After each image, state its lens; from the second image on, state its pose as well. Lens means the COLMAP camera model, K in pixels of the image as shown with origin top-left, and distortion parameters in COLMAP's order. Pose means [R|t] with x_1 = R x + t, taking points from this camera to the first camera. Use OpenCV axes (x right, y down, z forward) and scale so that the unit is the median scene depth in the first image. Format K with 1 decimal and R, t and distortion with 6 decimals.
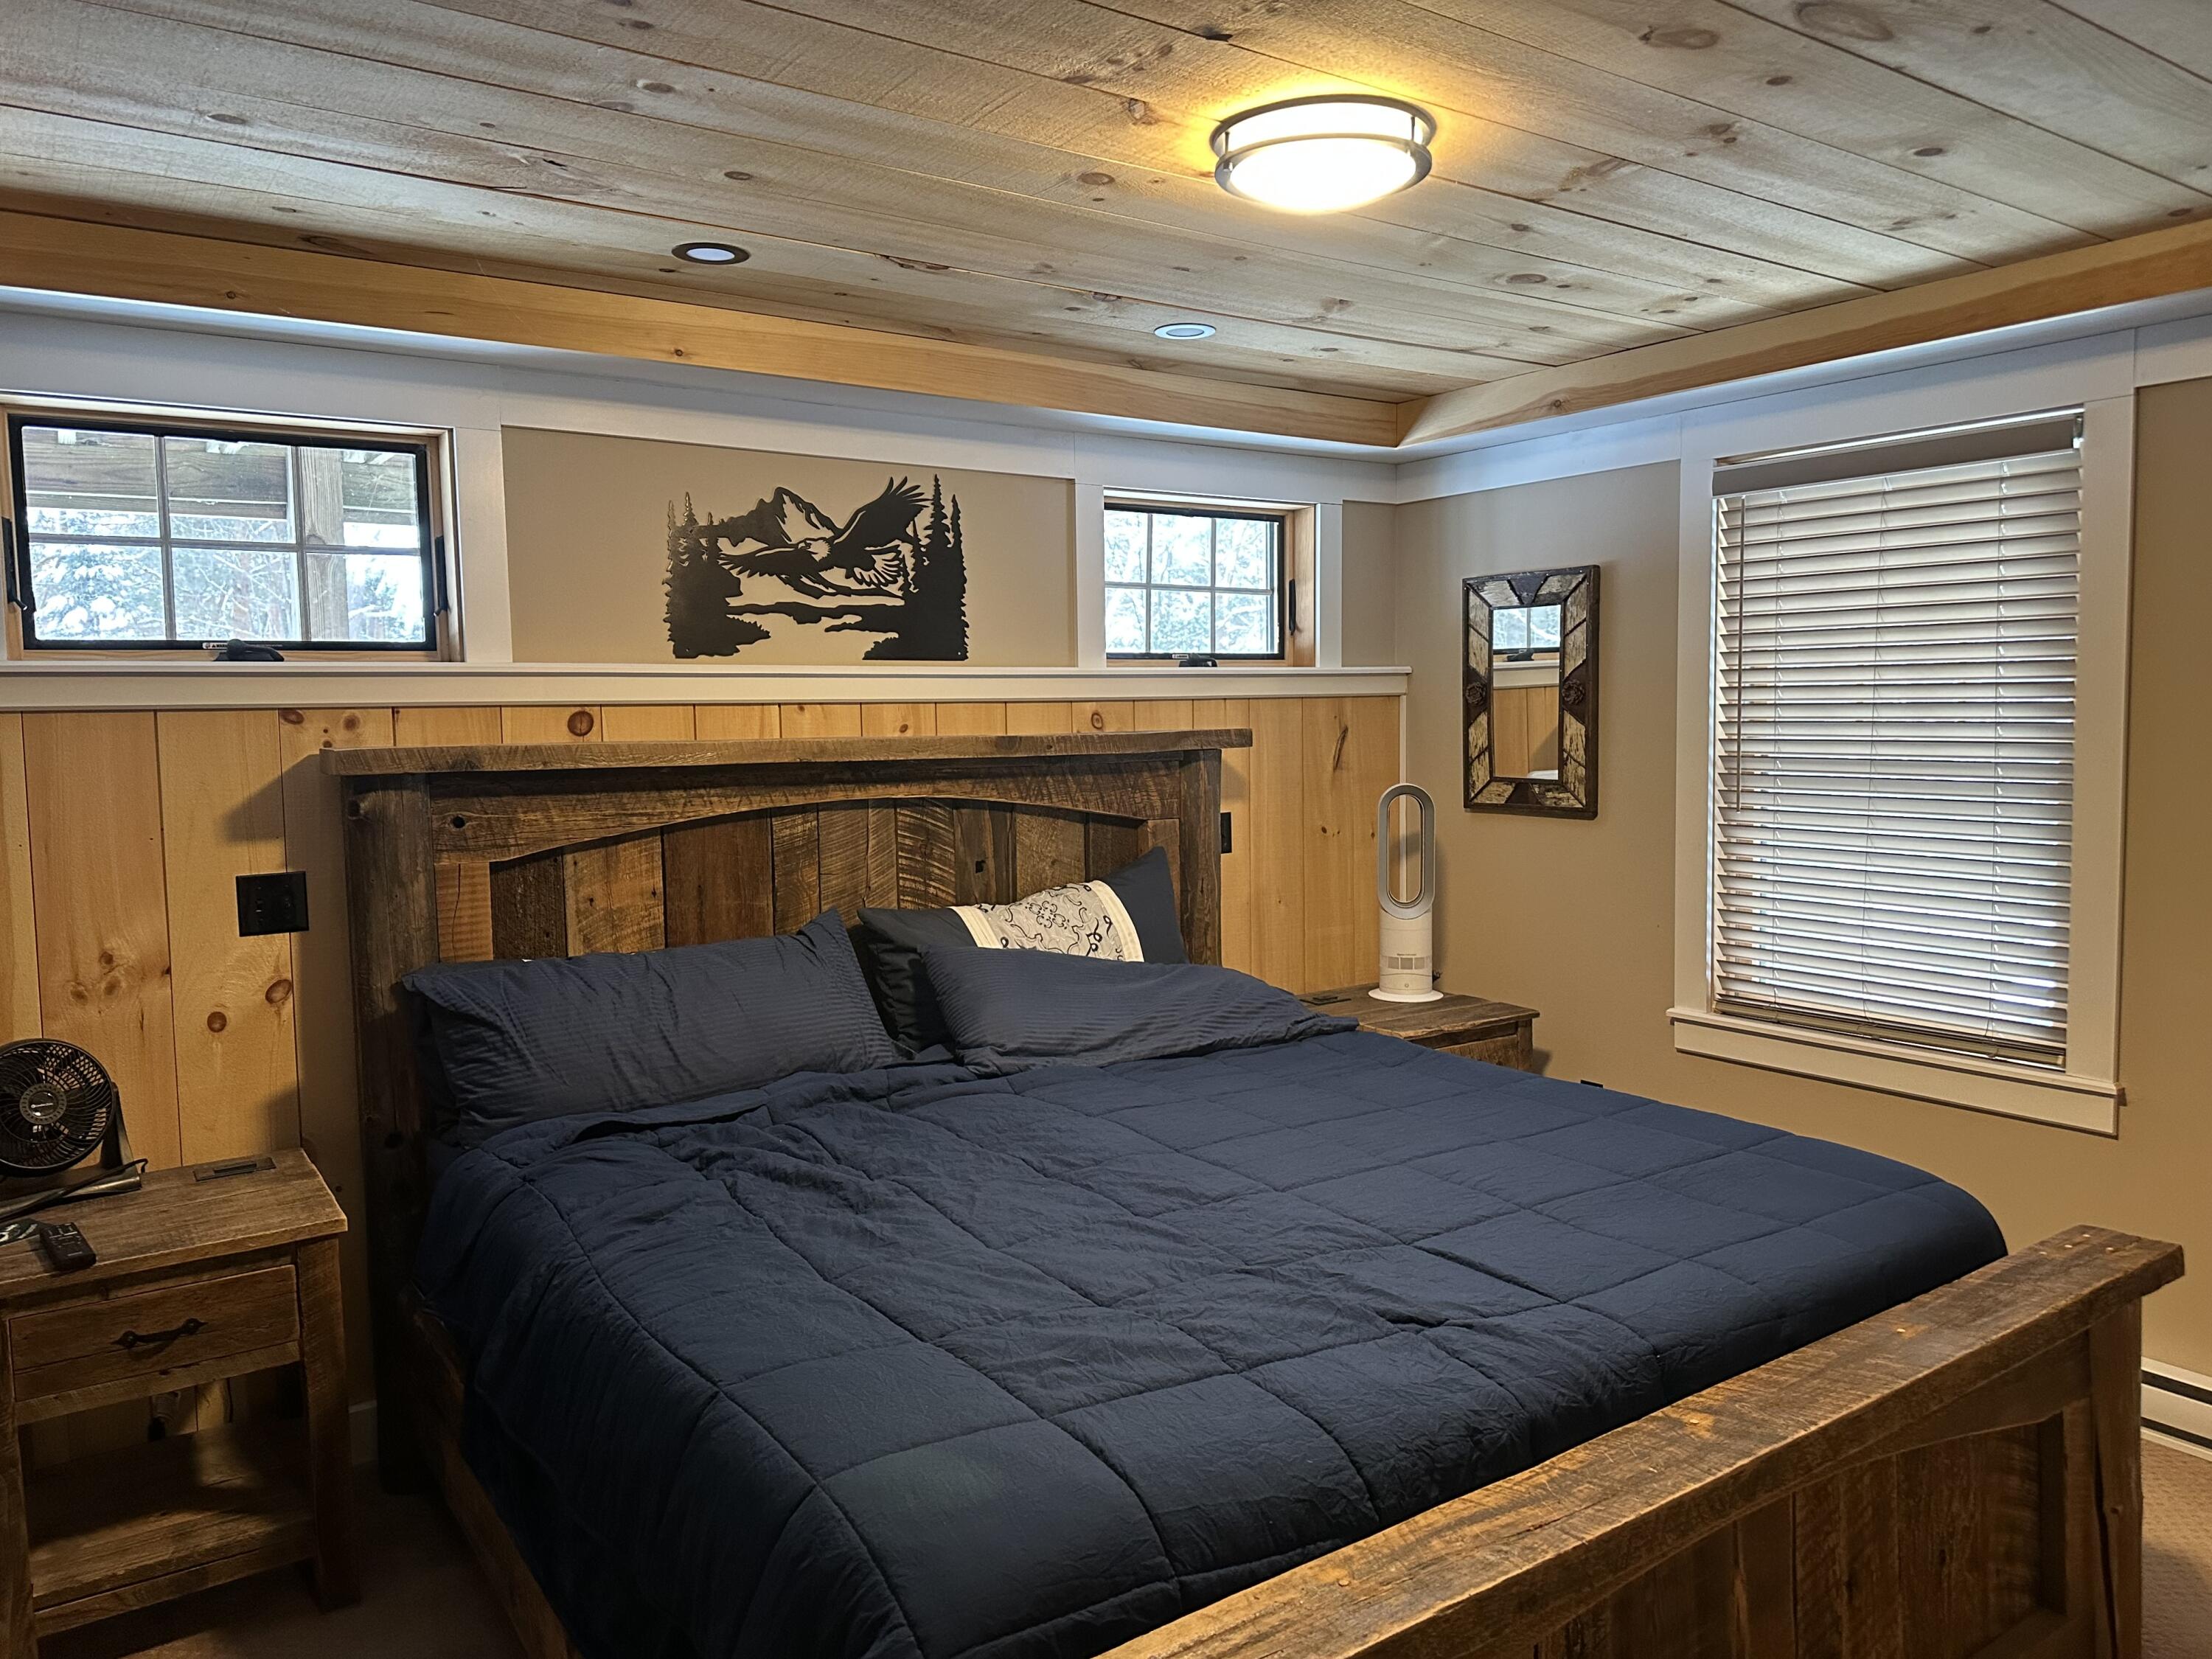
lens RADIAL K [[1561.0, 0, 1123.2], [0, 1561.0, 828.0], [0, 0, 1]] dist [0.026284, -0.020968]
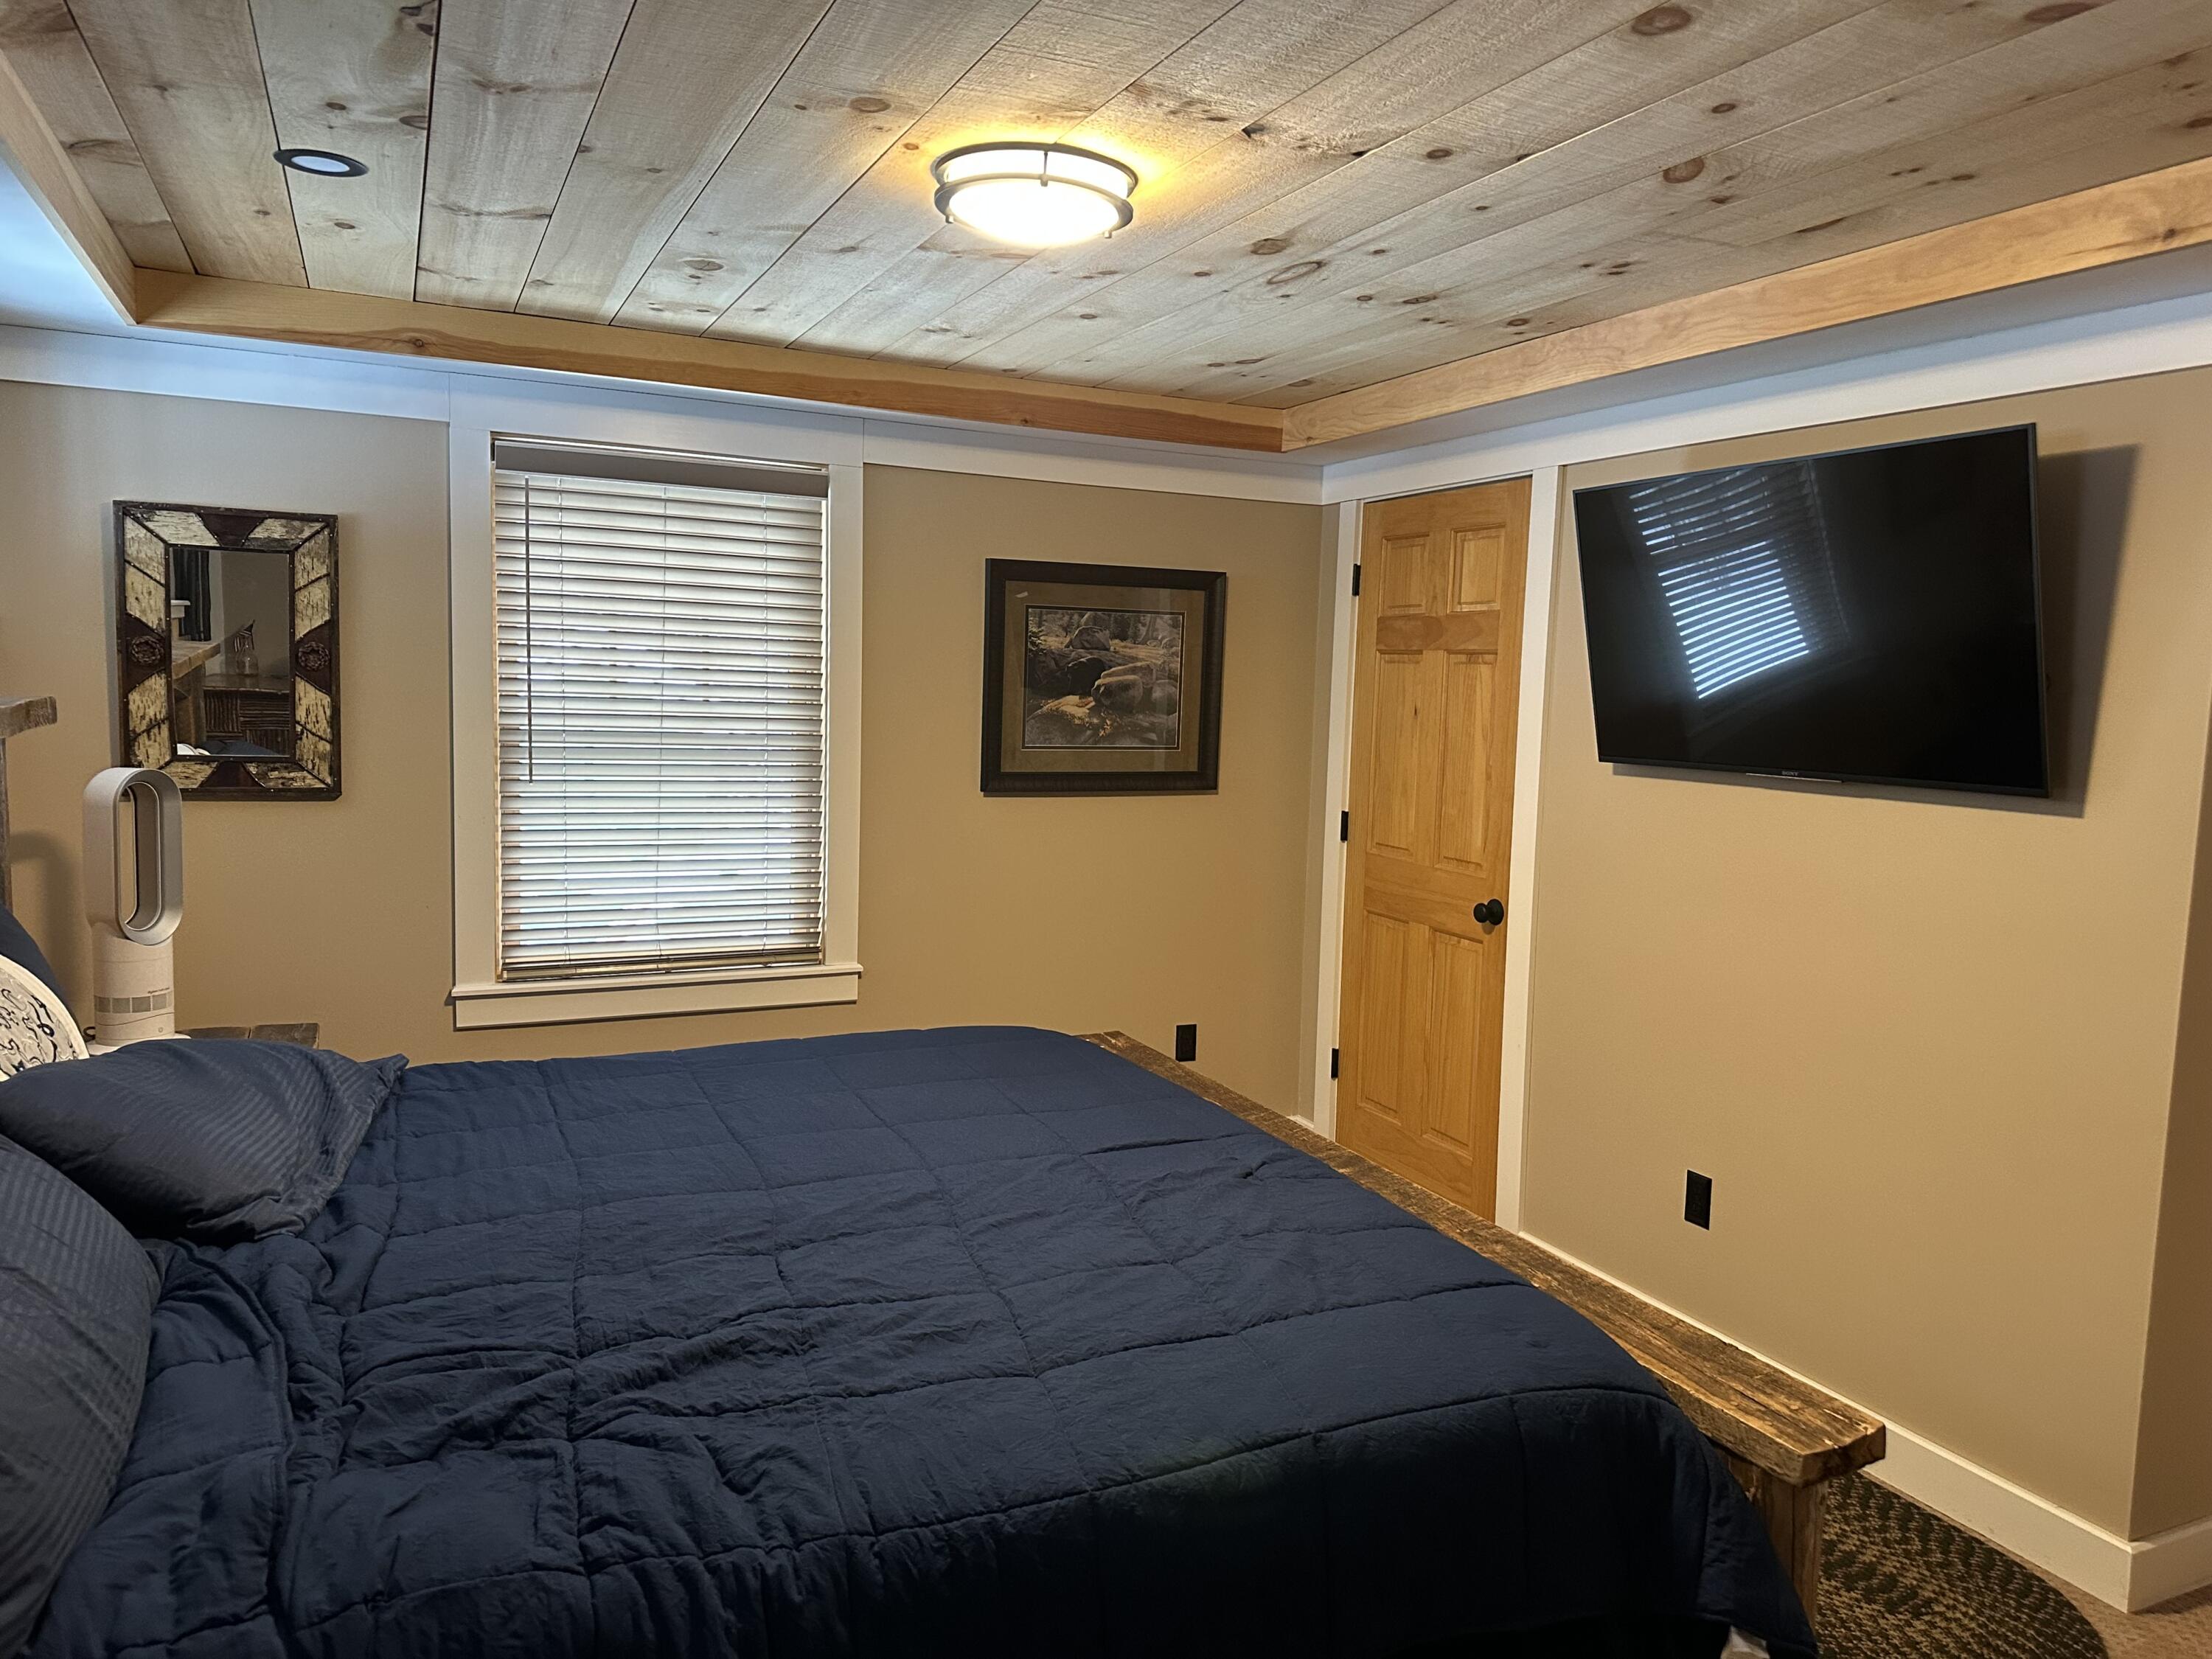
lens RADIAL K [[1561.0, 0, 1127.9], [0, 1561.0, 830.8], [0, 0, 1]] dist [0.026284, -0.020968]
pose [[0.146907, -0.080742, 0.985849, -0.688161], [0.039975, 0.996333, 0.075643, -0.049917], [-0.988342, 0.028297, 0.149596, 0.554010]]
